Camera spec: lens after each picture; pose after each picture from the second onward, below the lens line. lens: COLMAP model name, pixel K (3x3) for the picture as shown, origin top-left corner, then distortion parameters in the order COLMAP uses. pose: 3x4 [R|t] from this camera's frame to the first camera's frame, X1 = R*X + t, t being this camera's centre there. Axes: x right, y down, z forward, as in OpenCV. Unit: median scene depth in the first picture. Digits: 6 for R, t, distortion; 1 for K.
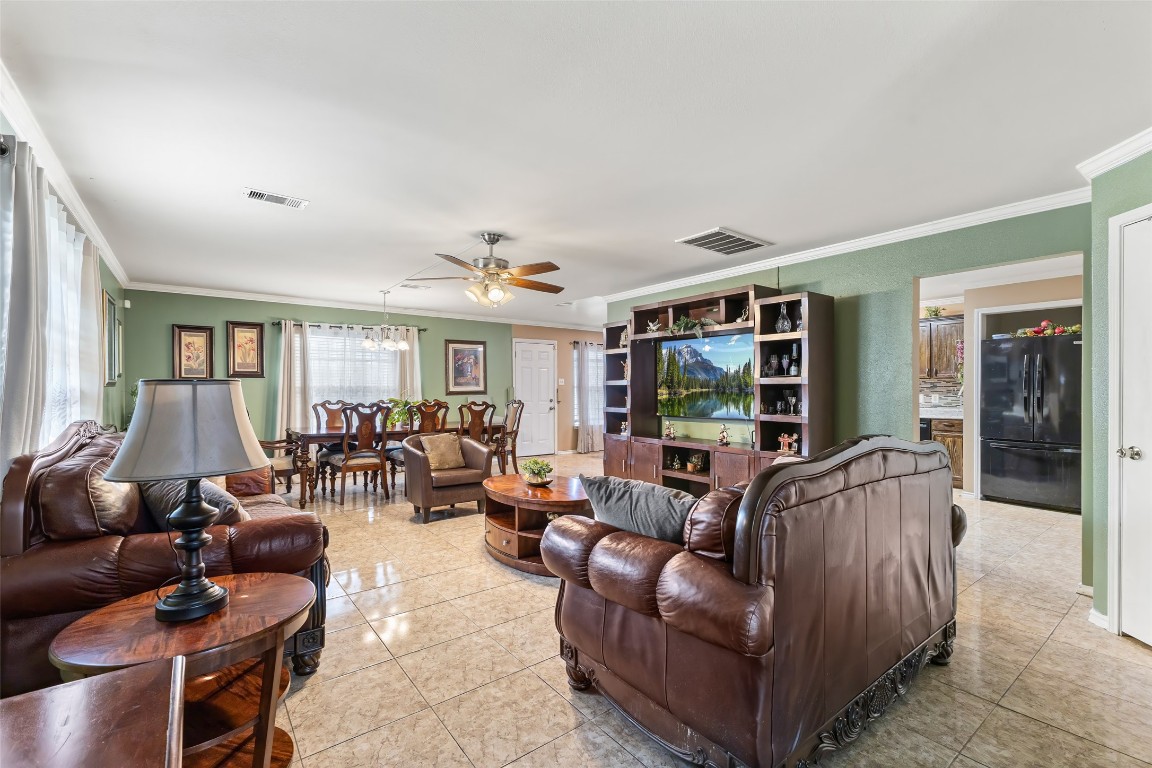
lens RADIAL K [[497.7, 0, 578.4], [0, 497.7, 384.3], [0, 0, 1]] dist [0.007855, 0.000178]
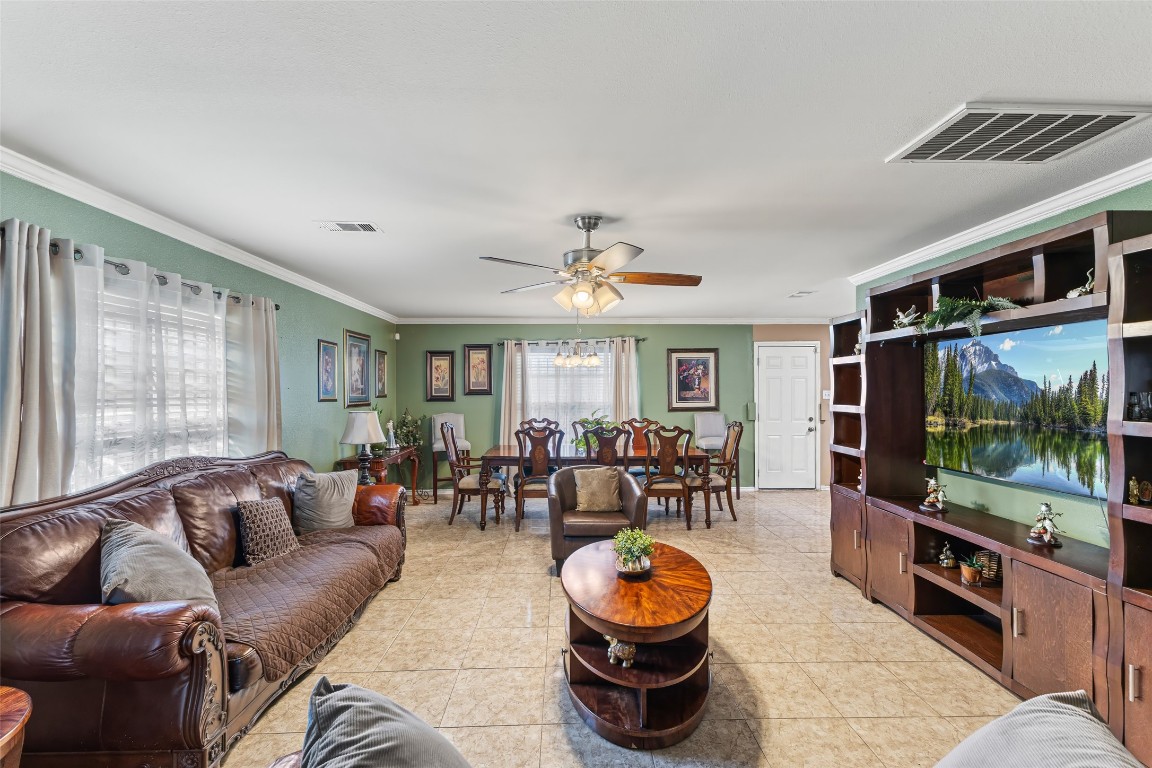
lens RADIAL K [[496.0, 0, 578.7], [0, 496.0, 388.2], [0, 0, 1]] dist [-0.004611, 0.000022]
pose [[0.809667, -0.003330, -0.586880, 0.177892], [0.007459, 0.999962, 0.004617, -0.036619], [0.586842, -0.008116, 0.809660, 0.282067]]
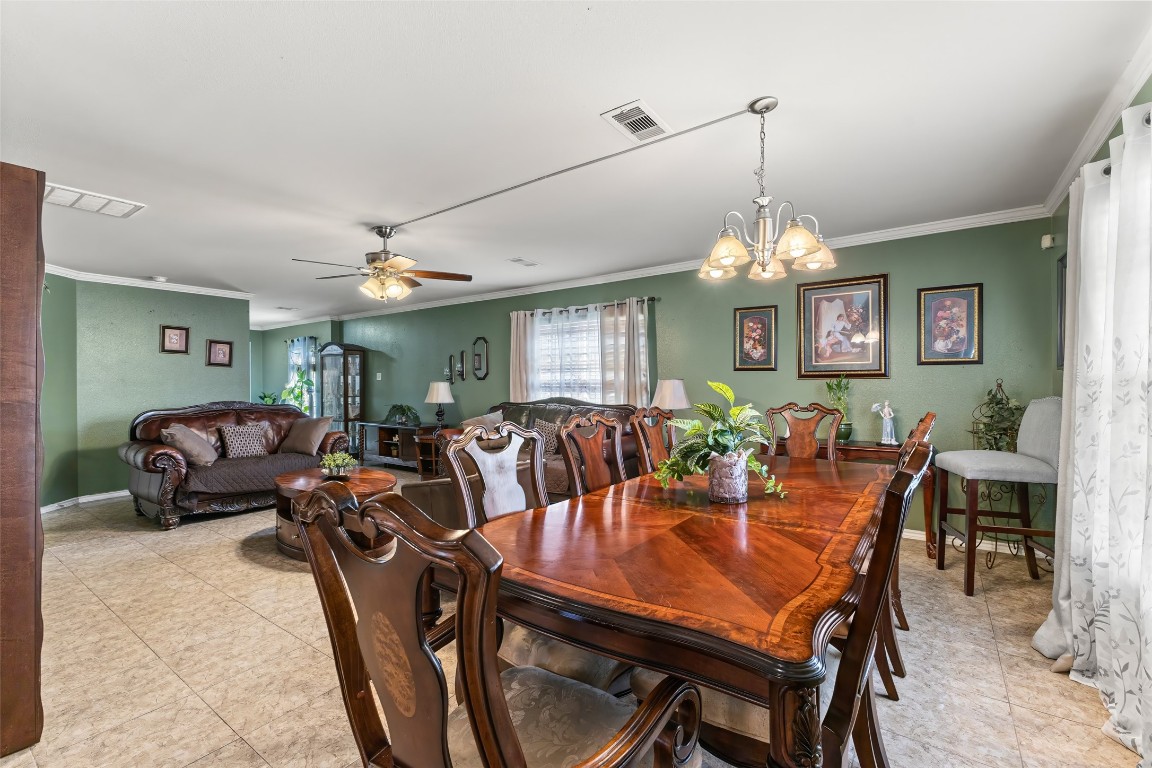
lens RADIAL K [[497.7, 0, 578.4], [0, 497.7, 384.3], [0, 0, 1]] dist [0.007855, 0.000178]
pose [[-0.959413, 0.008935, -0.281864, -0.188504], [0.010717, 0.999931, -0.004780, 0.012727], [0.281802, -0.007607, -0.959442, 1.471572]]
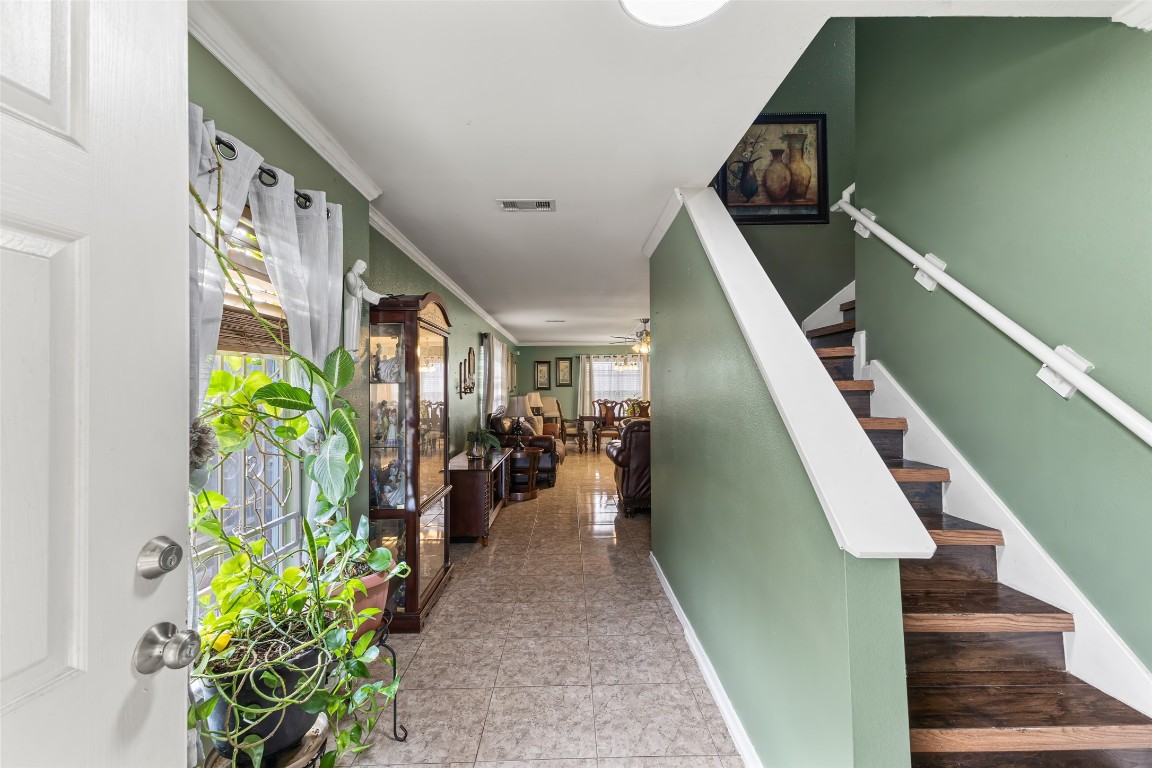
lens RADIAL K [[497.7, 0, 578.4], [0, 497.7, 384.3], [0, 0, 1]] dist [0.007855, 0.000178]
pose [[0.802757, -0.006662, -0.596269, 0.587053], [0.008109, 0.999967, -0.000255, -0.024465], [0.596251, -0.004631, 0.802784, -0.568167]]
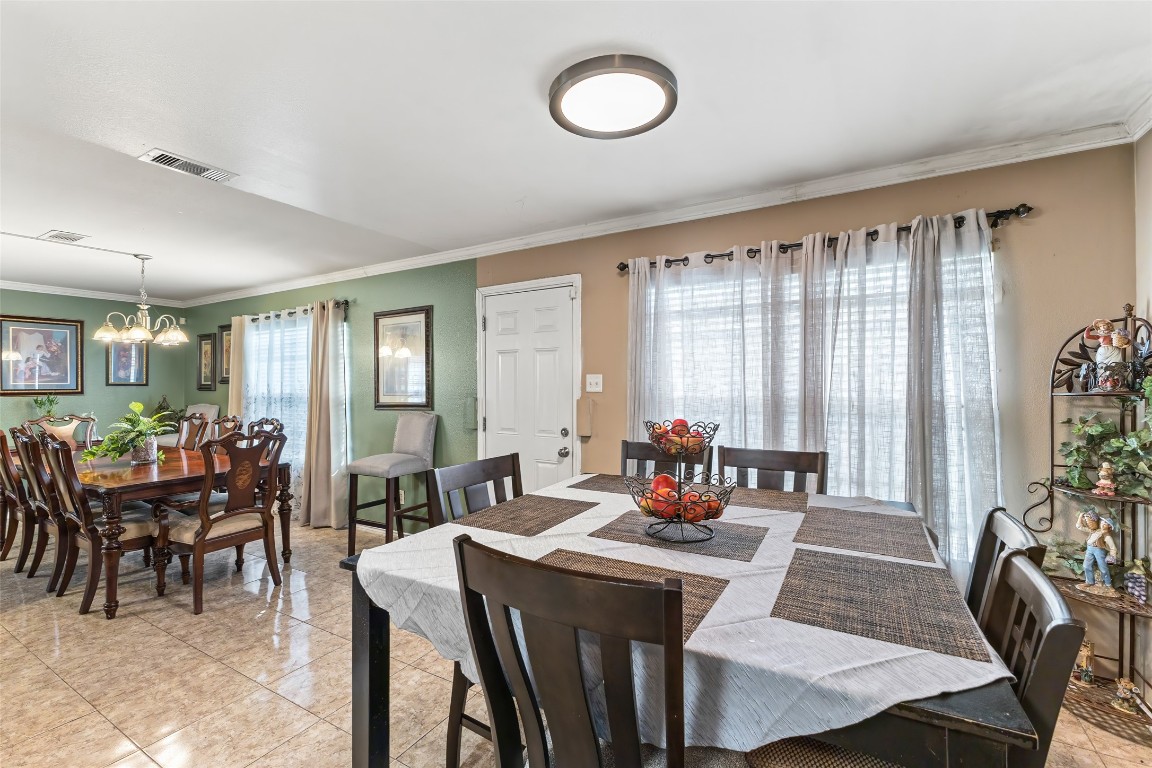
lens RADIAL K [[497.7, 0, 578.4], [0, 497.7, 384.3], [0, 0, 1]] dist [0.007855, 0.000178]
pose [[0.369703, 0.001290, -0.929149, 0.519216], [0.011137, 0.999921, 0.005820, -0.011568], [0.929083, -0.012500, 0.369659, 1.466019]]
